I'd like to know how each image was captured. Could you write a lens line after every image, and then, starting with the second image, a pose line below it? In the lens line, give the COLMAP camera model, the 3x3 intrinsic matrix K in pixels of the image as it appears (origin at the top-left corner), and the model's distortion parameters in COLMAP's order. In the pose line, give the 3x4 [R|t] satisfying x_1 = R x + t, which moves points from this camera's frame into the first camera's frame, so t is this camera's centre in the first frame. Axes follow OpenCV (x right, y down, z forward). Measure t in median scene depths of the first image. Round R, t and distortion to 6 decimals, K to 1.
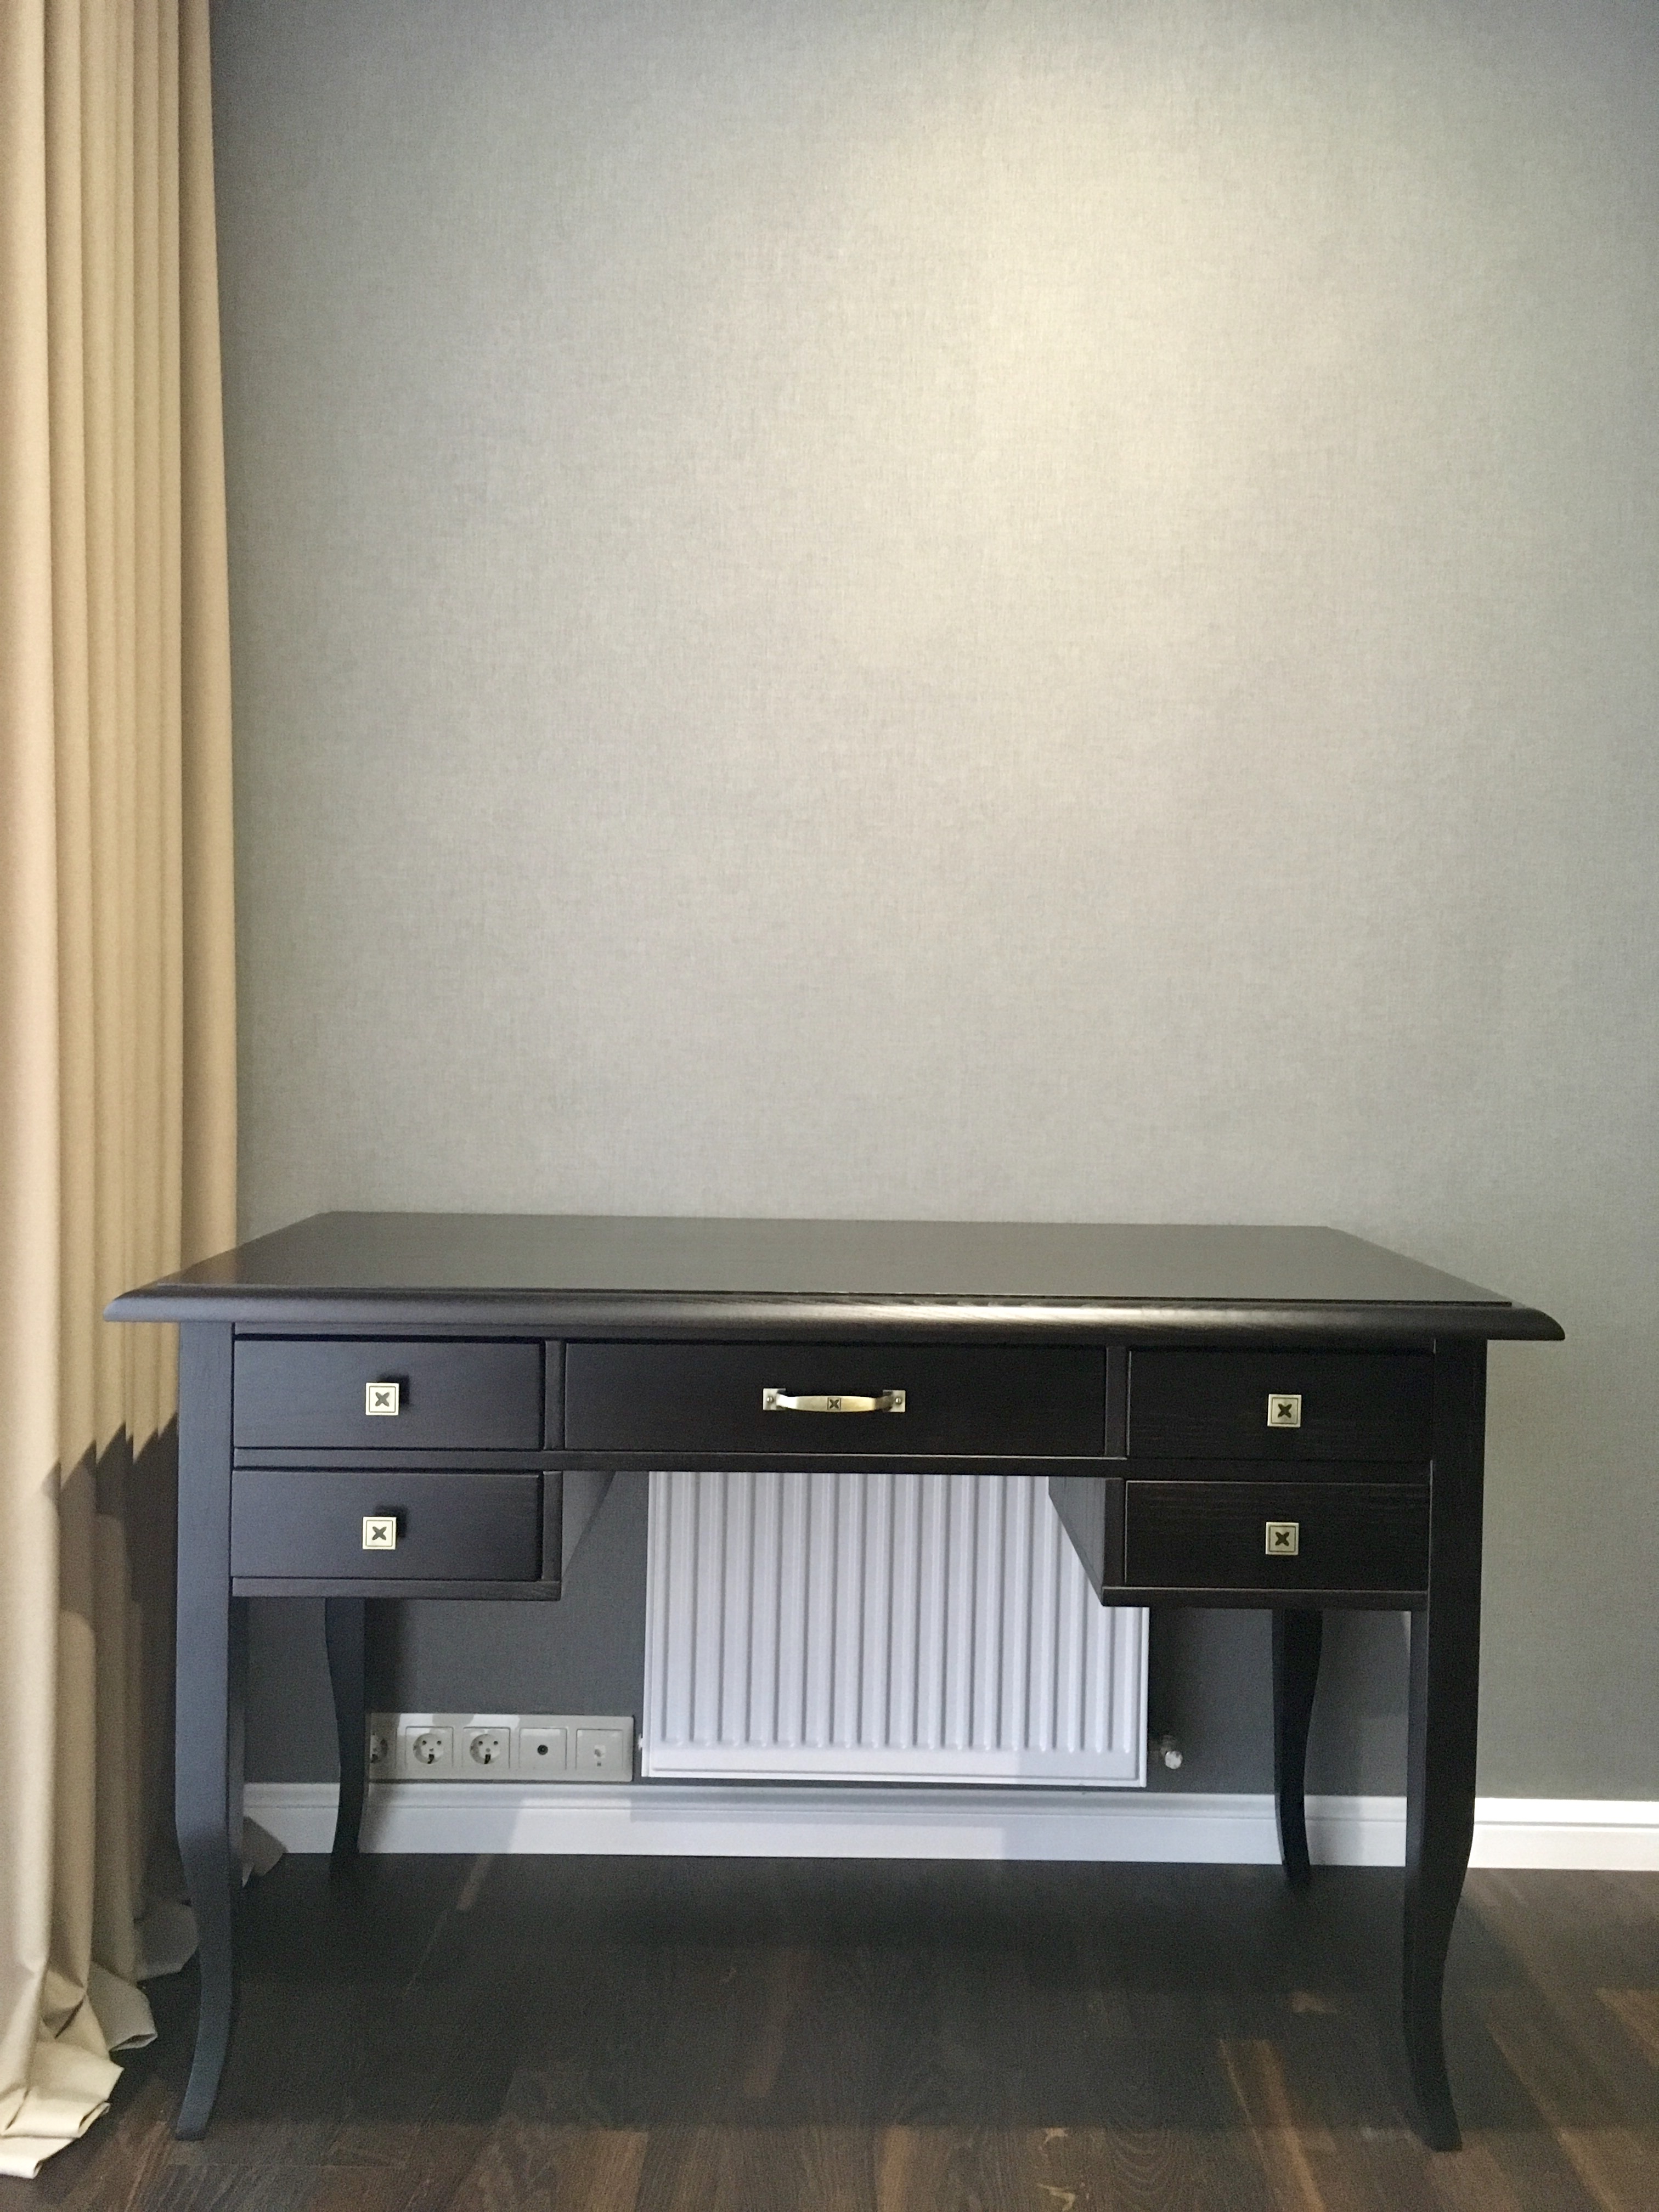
lens RADIAL K [[1926.2, 0, 829.5], [0, 1926.2, 1106.0], [0, 0, 1]] dist [0.089669, -0.125149]
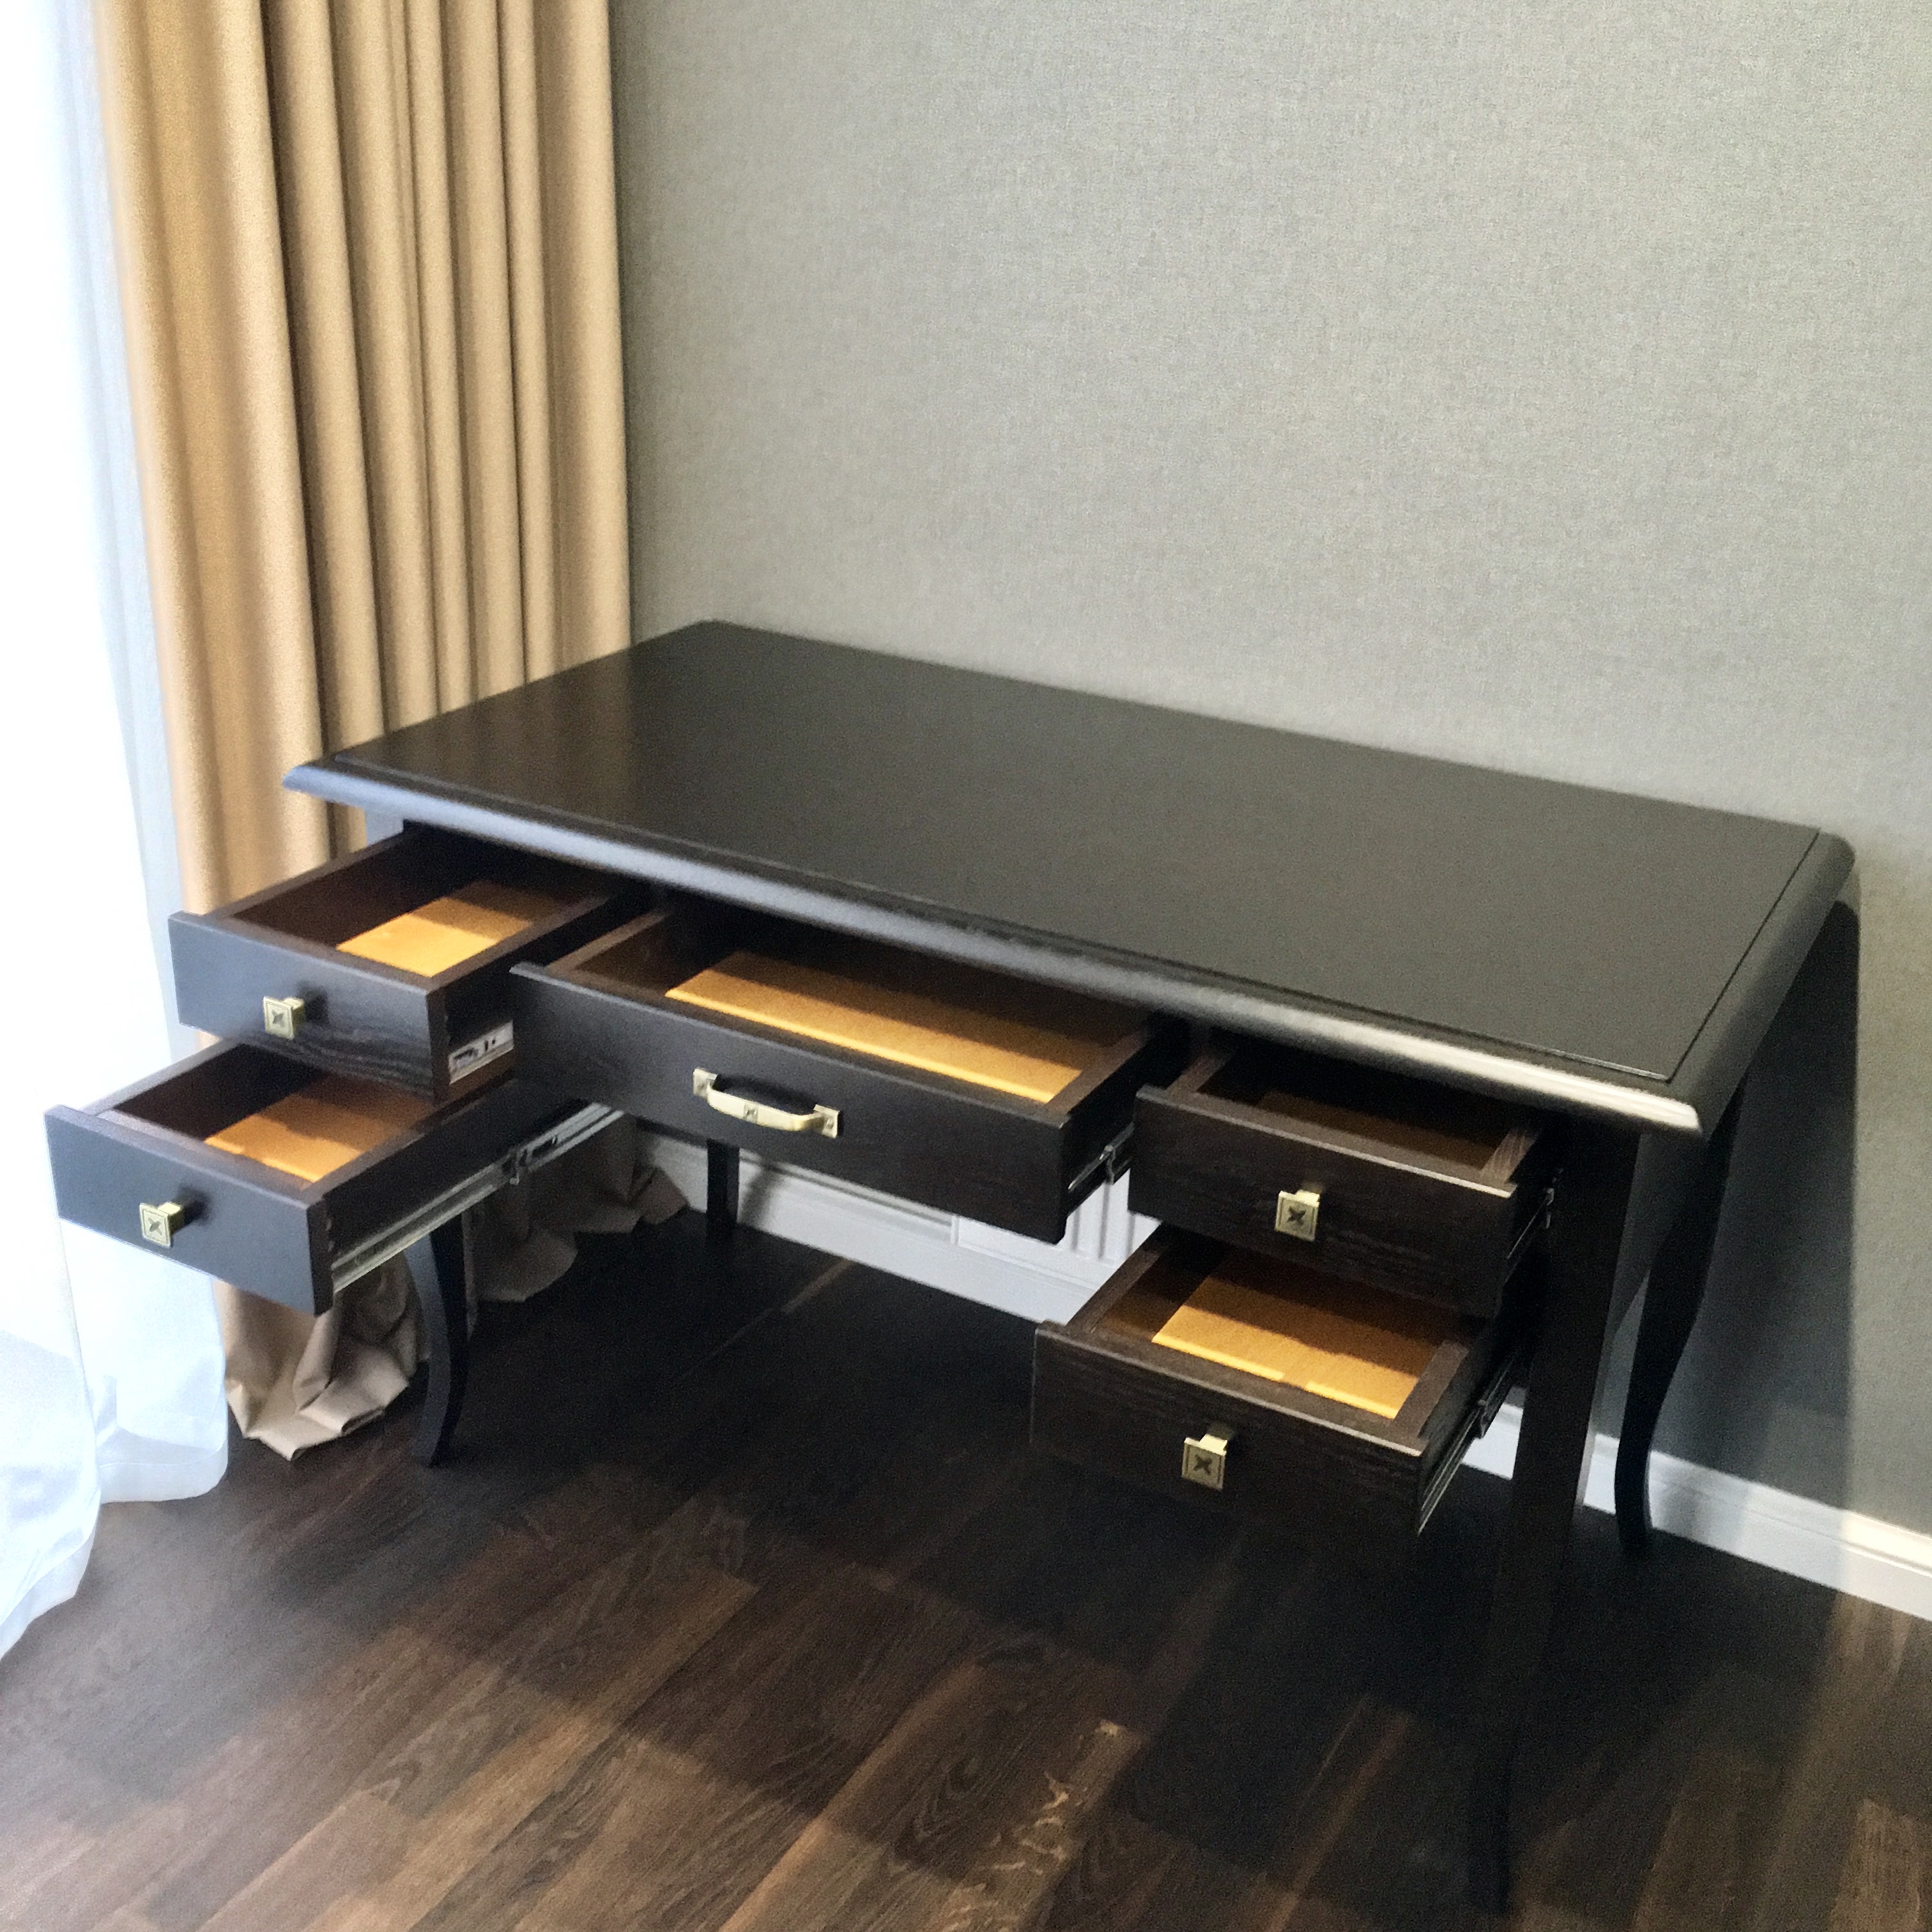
lens RADIAL K [[2113.4, 0, 966.0], [0, 2113.4, 966.0], [0, 0, 1]] dist [-0.007149, -0.023804]
pose [[0.866890, 0.215586, -0.449472, 0.349029], [-0.045121, 0.931881, 0.359946, -0.165504], [0.496454, -0.291753, 0.817566, 0.167462]]
